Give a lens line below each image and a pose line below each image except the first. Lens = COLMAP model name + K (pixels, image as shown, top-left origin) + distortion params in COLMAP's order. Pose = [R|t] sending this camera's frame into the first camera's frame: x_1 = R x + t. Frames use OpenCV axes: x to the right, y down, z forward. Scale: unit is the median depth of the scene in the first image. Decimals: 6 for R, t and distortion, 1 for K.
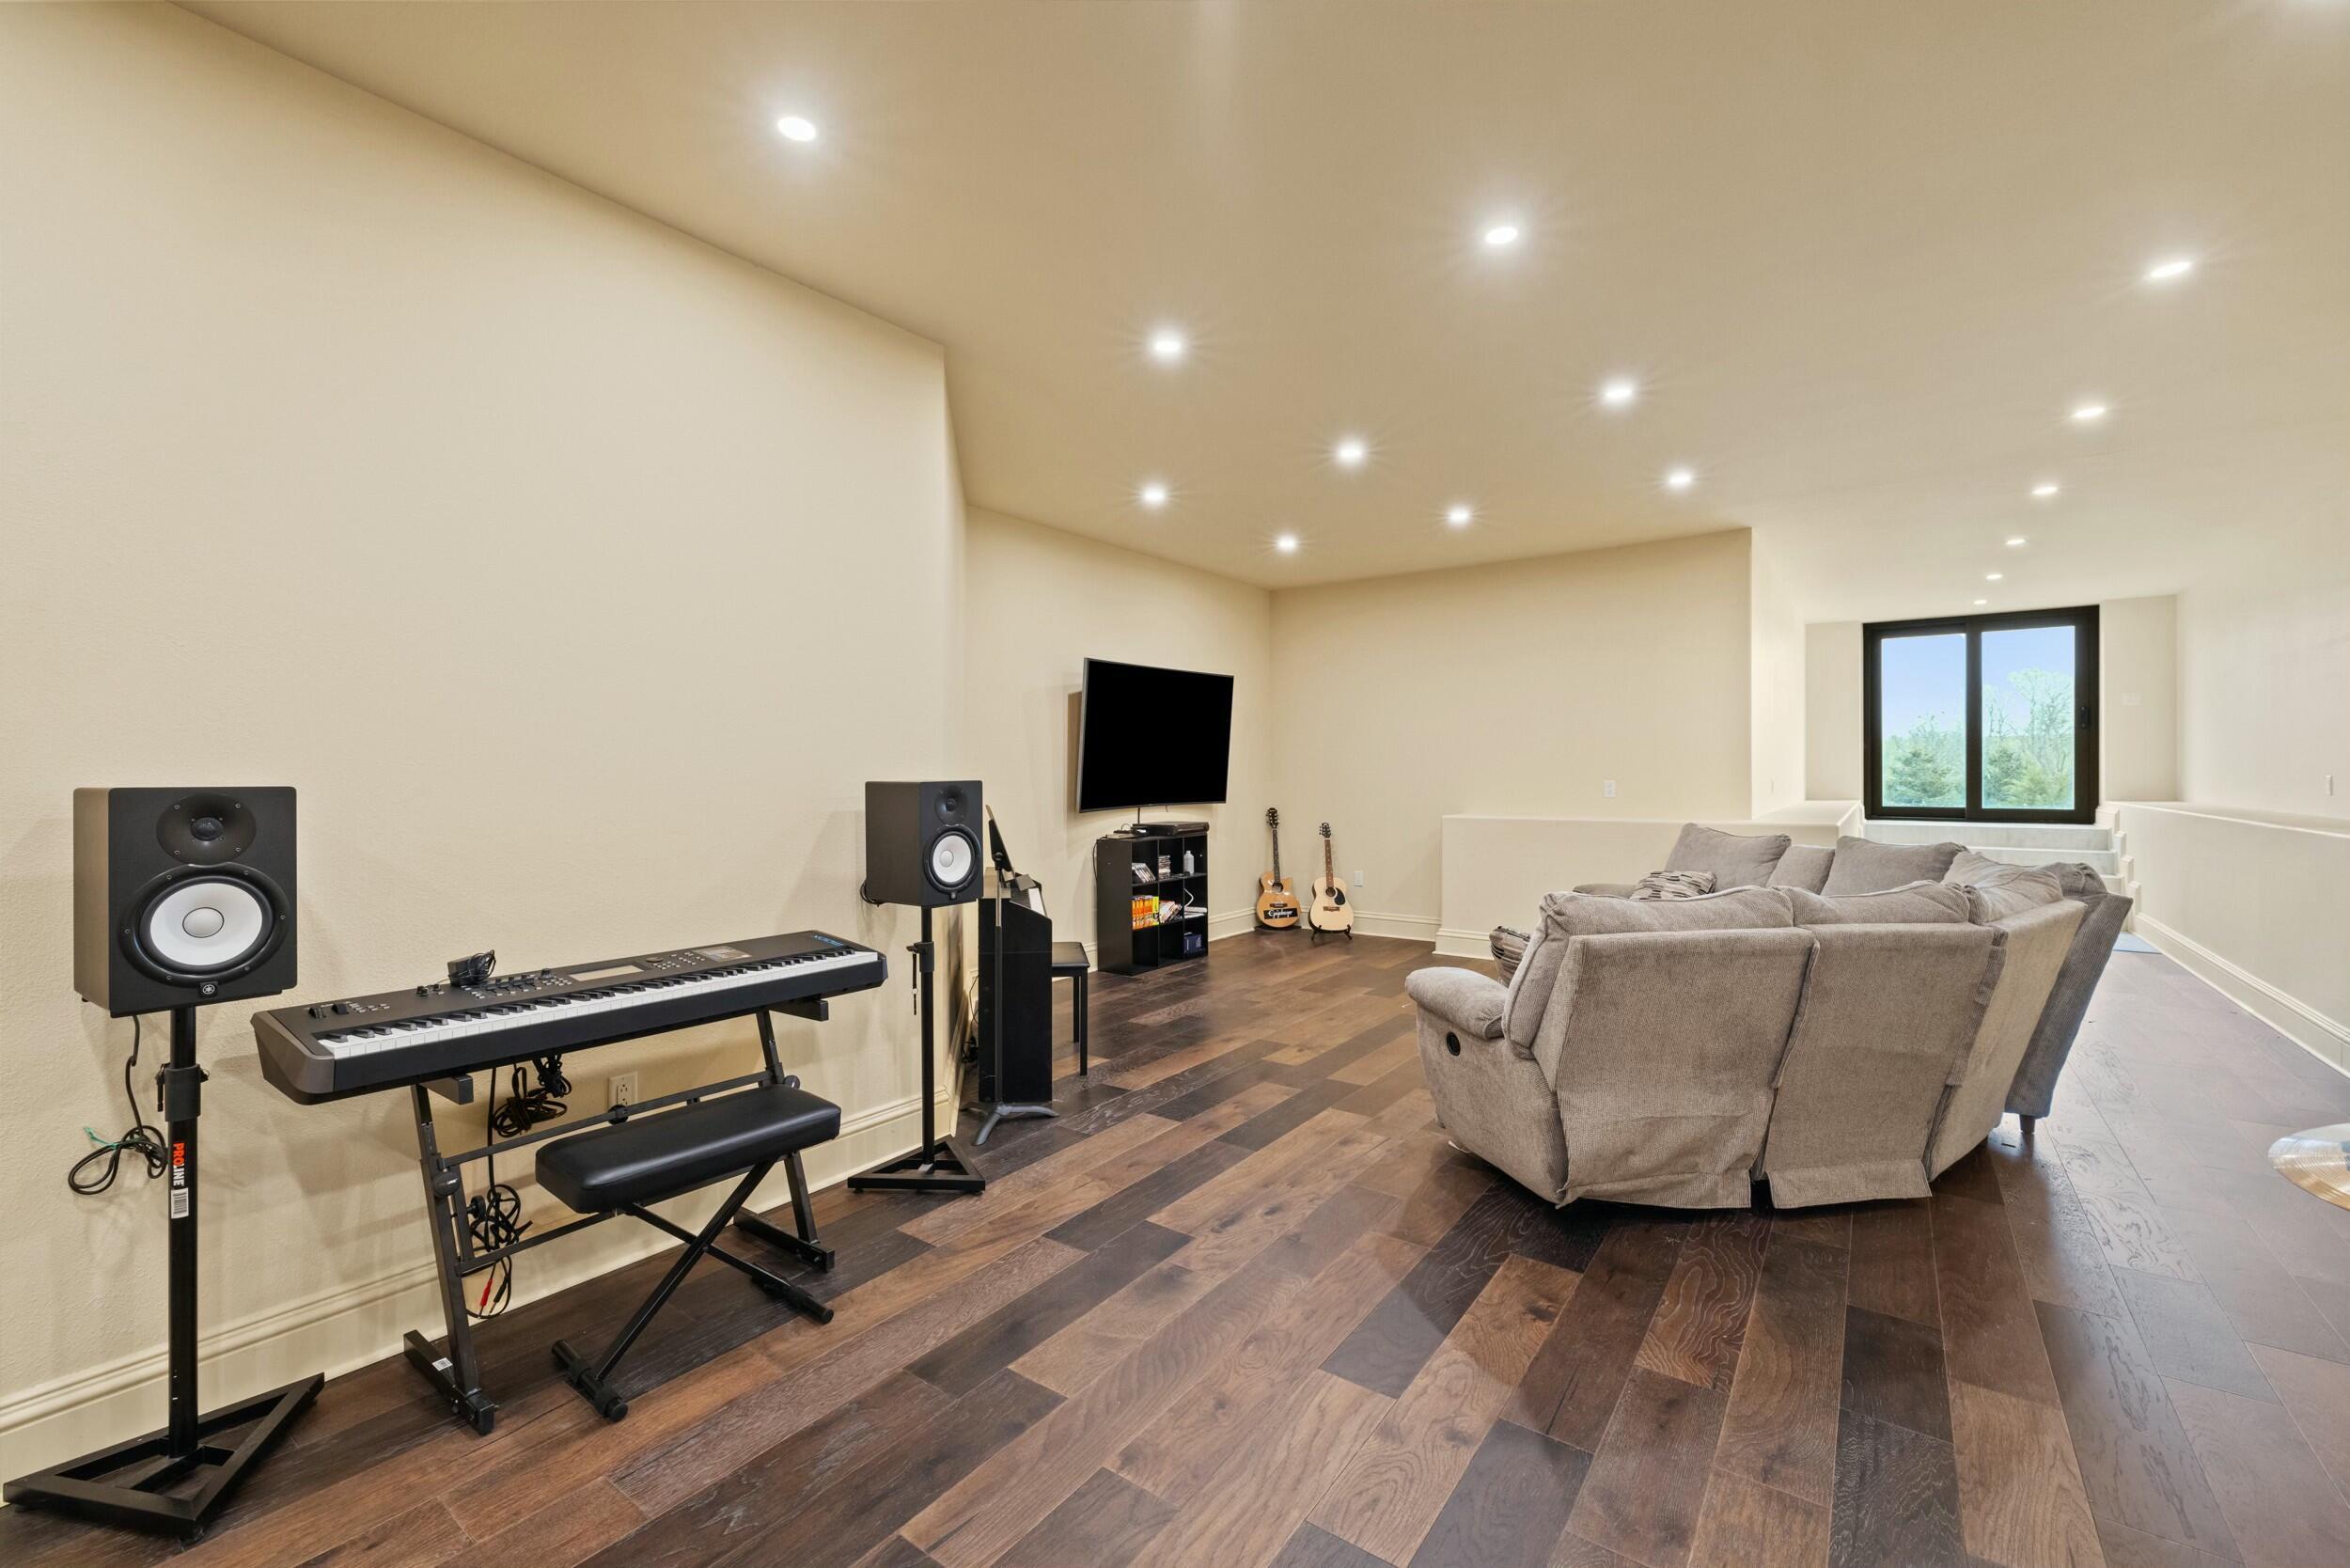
lens RADIAL K [[985.5, 0, 1175.7], [0, 985.5, 778.9], [0, 0, 1]] dist [0.003434, 0.000353]
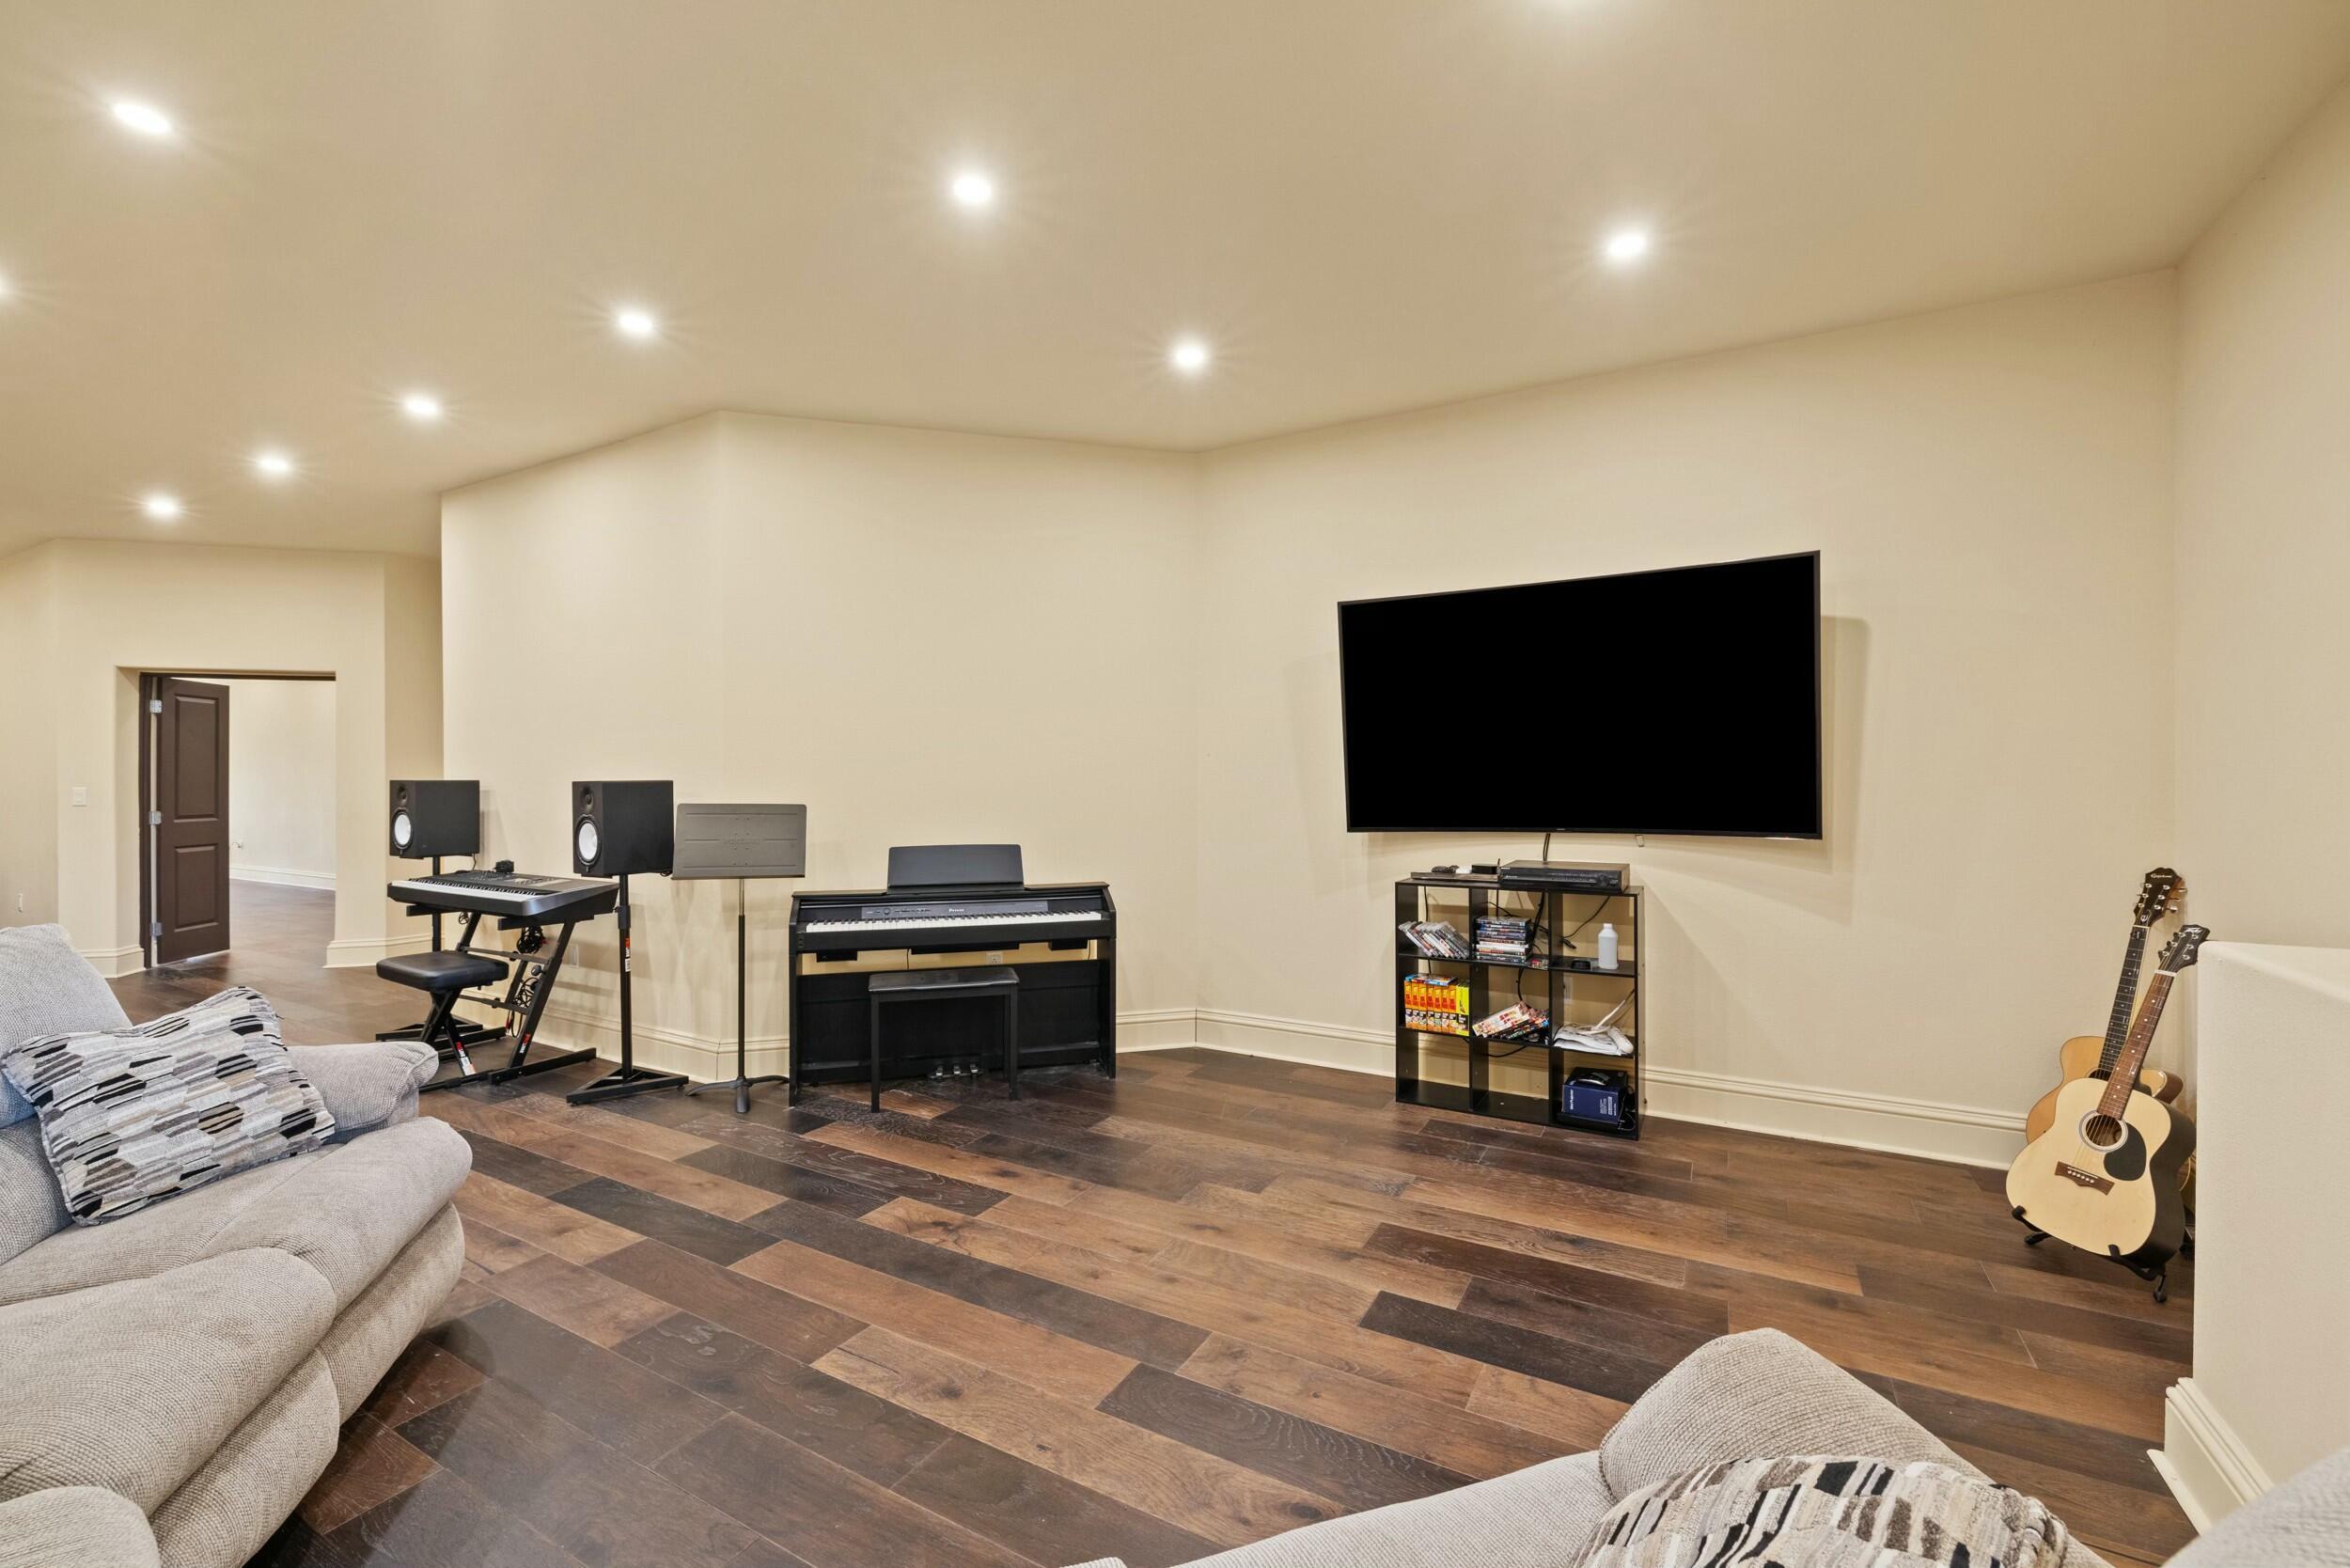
lens RADIAL K [[985.5, 0, 1176.5], [0, 985.5, 776.9], [0, 0, 1]] dist [0.003434, 0.000353]
pose [[0.103028, 0.003408, -0.994673, 0.749045], [-0.005380, 0.999981, 0.002869, -0.005749], [0.994664, 0.005056, 0.103045, 1.076939]]
